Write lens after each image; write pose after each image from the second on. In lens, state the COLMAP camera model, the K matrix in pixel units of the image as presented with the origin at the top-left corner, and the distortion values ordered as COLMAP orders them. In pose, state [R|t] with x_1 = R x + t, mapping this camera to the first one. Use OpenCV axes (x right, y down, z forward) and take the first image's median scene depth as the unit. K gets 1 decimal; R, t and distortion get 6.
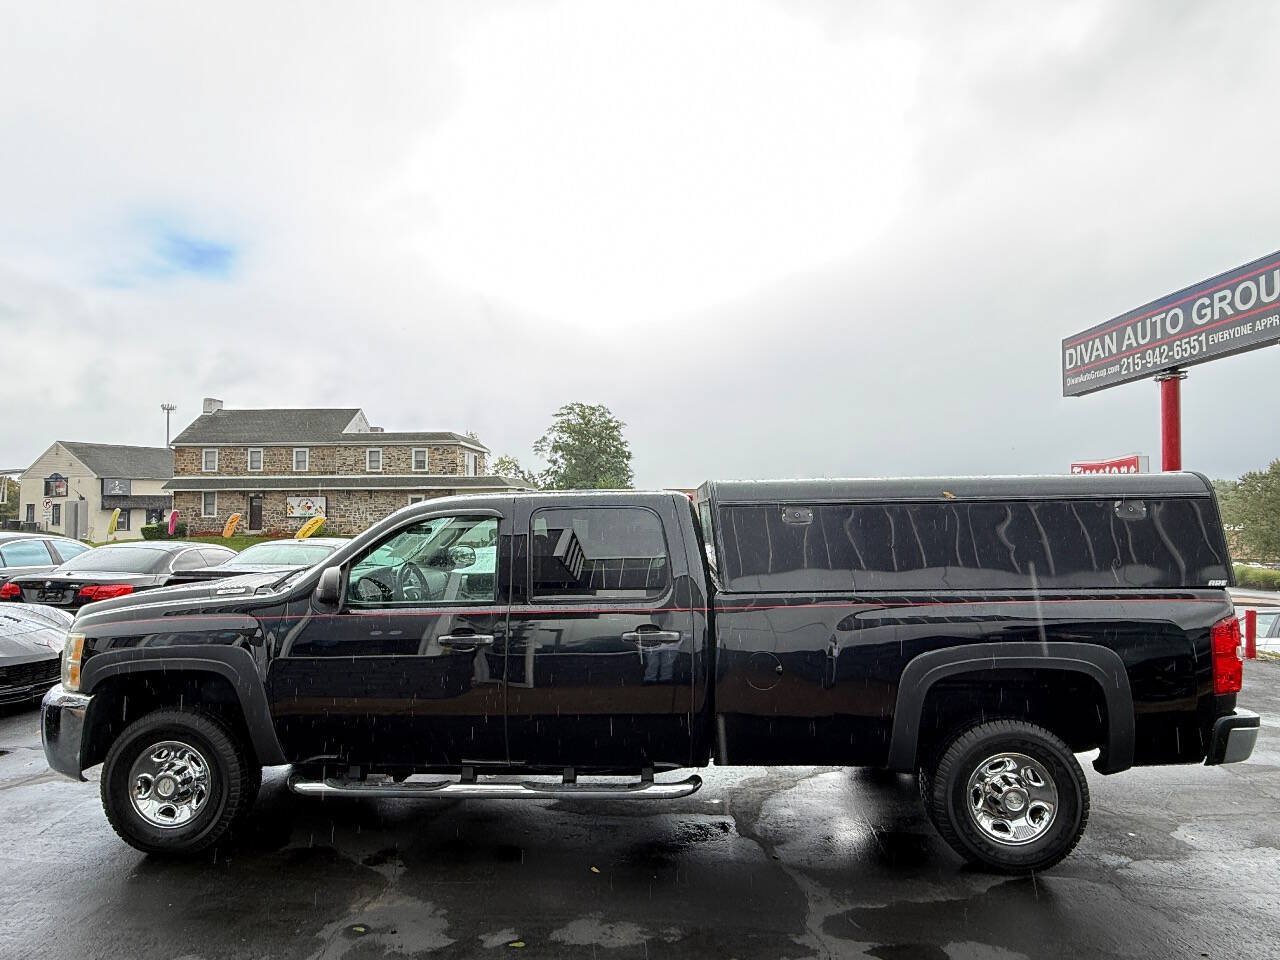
lens RADIAL K [[699.5, 0, 640.0], [0, 699.5, 480.0], [0, 0, 1]] dist [0.002117, 0.000942]
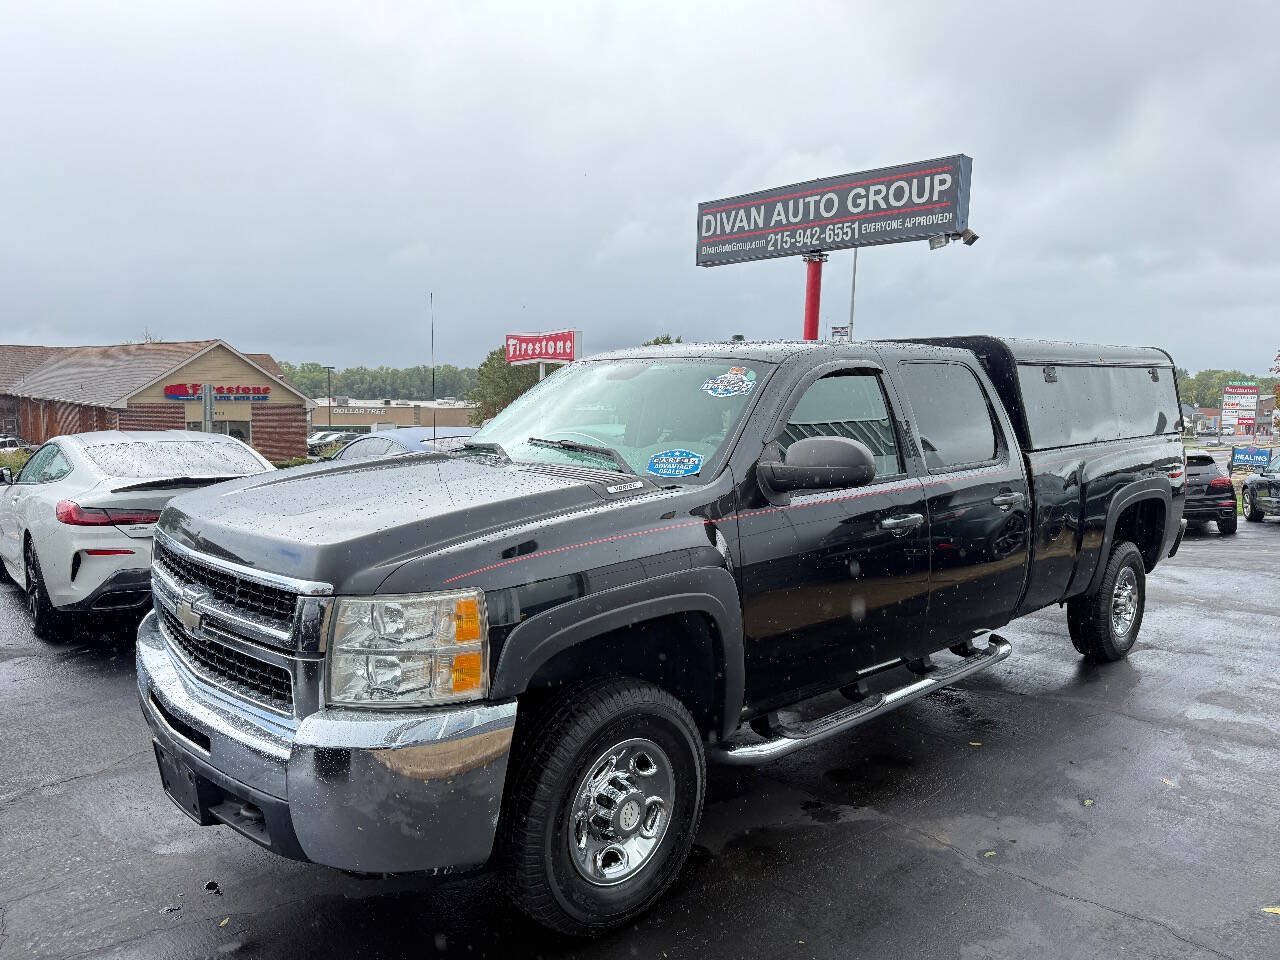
lens RADIAL K [[920.8, 0, 632.6], [0, 920.8, 482.5], [0, 0, 1]] dist [0.006556, -0.009134]
pose [[0.721313, -0.061453, 0.689877, -0.426177], [-0.039501, 0.990785, 0.129558, 0.018761], [-0.691482, -0.120703, 0.712239, 0.161397]]
